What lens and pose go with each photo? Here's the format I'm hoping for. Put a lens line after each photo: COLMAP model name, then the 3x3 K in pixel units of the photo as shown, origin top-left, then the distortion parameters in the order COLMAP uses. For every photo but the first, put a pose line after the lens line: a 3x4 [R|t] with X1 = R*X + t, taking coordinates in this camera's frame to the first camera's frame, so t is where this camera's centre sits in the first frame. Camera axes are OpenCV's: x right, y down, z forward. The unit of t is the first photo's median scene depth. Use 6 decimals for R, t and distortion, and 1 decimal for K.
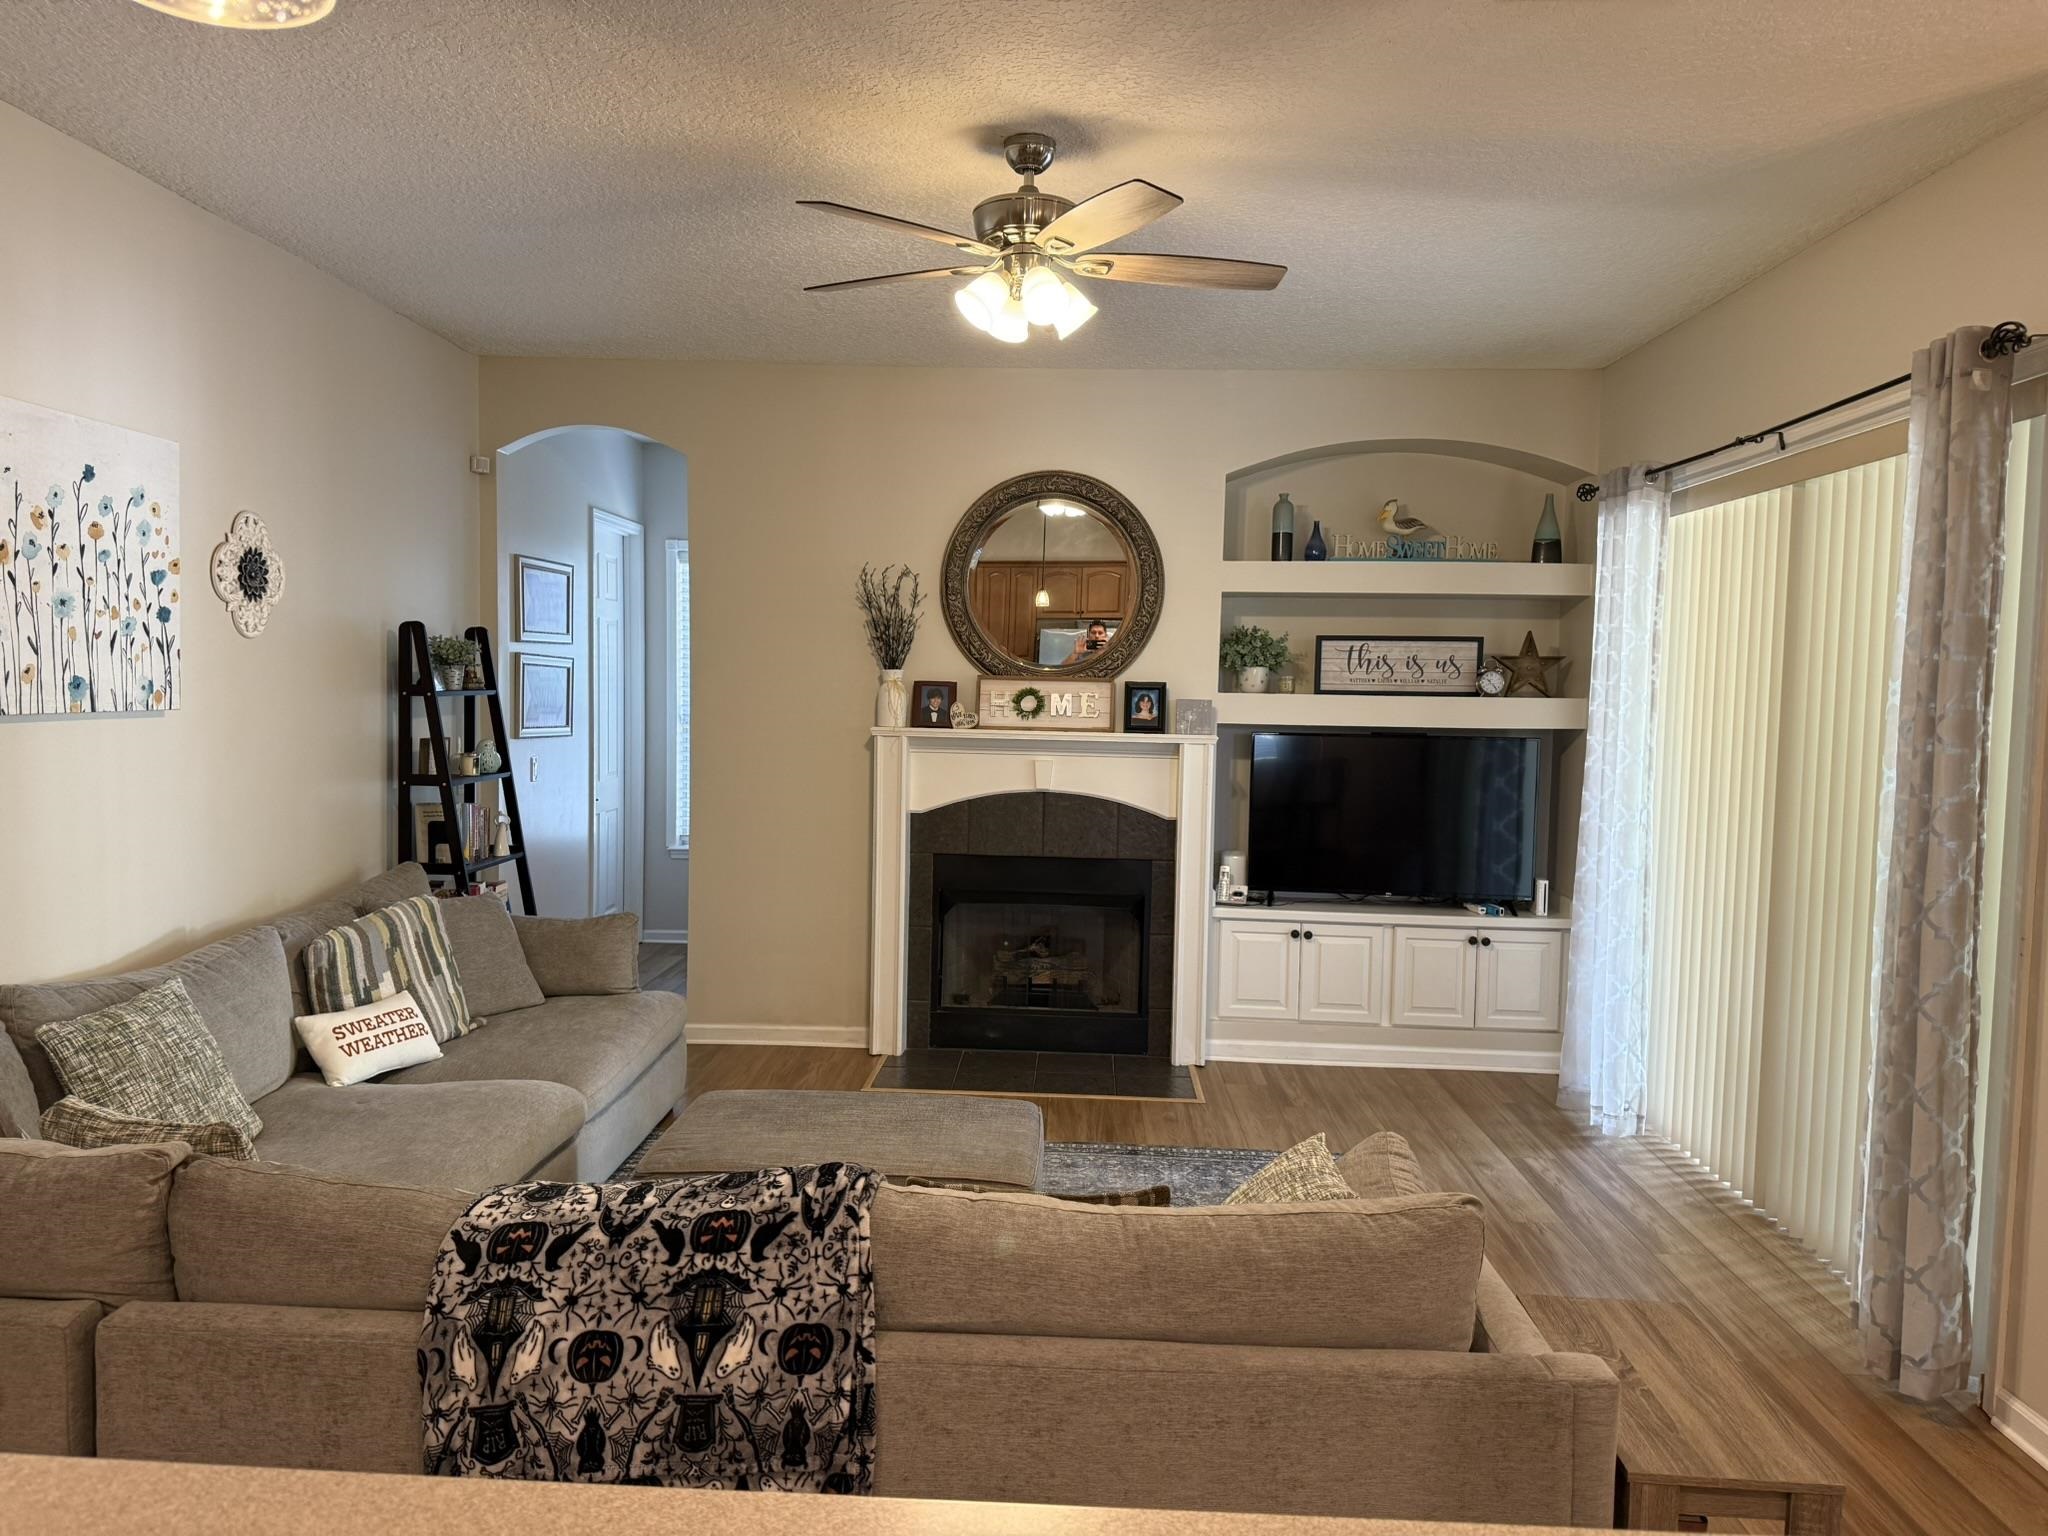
lens RADIAL K [[1396.9, 0, 1024.0], [0, 1396.9, 768.0], [0, 0, 1]] dist [0.103751, -0.109011]
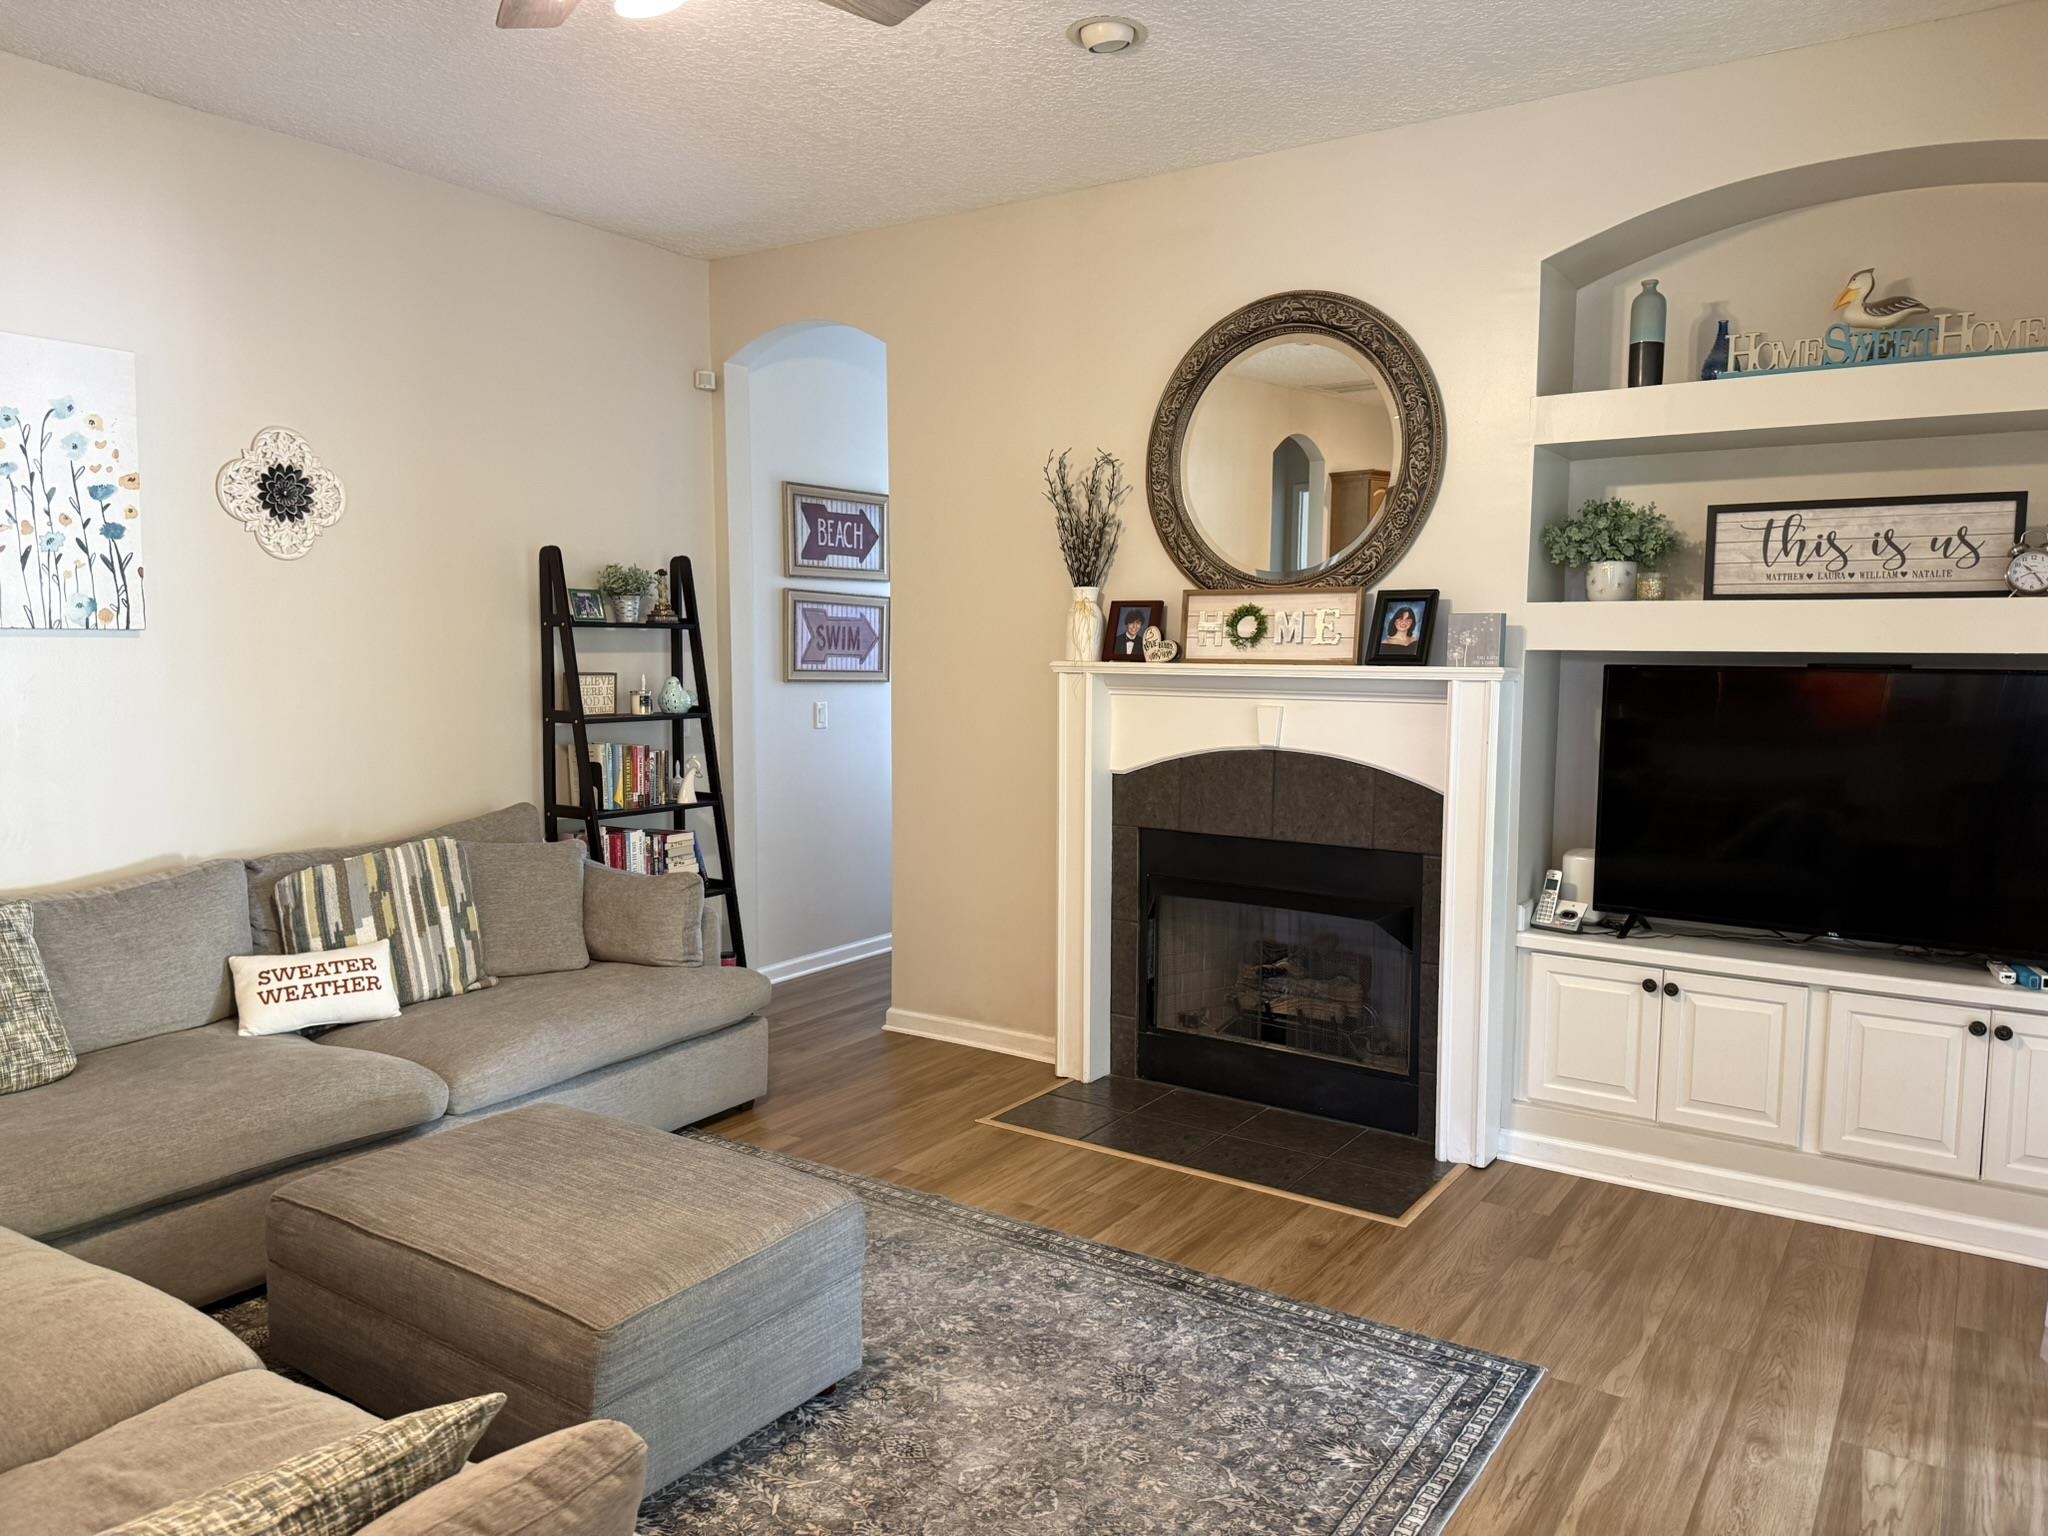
lens RADIAL K [[1433.3, 0, 971.4], [0, 1433.3, 776.0], [0, 0, 1]] dist [0.093095, -0.124435]
pose [[0.856061, 0.034608, -0.515715, 0.323344], [-0.020637, 0.999249, 0.032800, 0.011515], [0.516463, -0.017437, 0.856132, 0.348825]]
